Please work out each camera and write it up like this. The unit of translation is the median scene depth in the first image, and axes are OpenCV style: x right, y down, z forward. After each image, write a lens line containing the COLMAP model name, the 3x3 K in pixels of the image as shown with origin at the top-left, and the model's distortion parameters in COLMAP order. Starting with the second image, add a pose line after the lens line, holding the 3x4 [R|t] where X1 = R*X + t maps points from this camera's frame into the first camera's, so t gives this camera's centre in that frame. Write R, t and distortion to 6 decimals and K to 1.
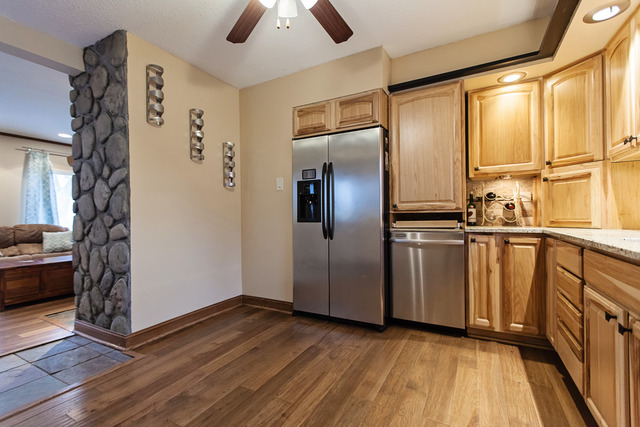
lens RADIAL K [[299.7, 0, 320.0], [0, 299.7, 213.5], [0, 0, 1]] dist [-0.001400, -0.000296]
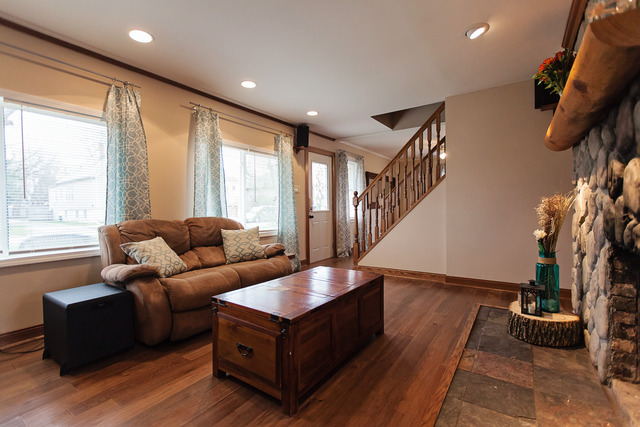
lens RADIAL K [[289.7, 0, 322.1], [0, 289.7, 211.4], [0, 0, 1]] dist [-0.002636, -0.000614]
pose [[0.995824, 0.003564, -0.091226, -0.633089], [-0.002646, 0.999945, 0.010188, 0.014966], [0.091257, -0.009904, 0.995778, 0.373890]]
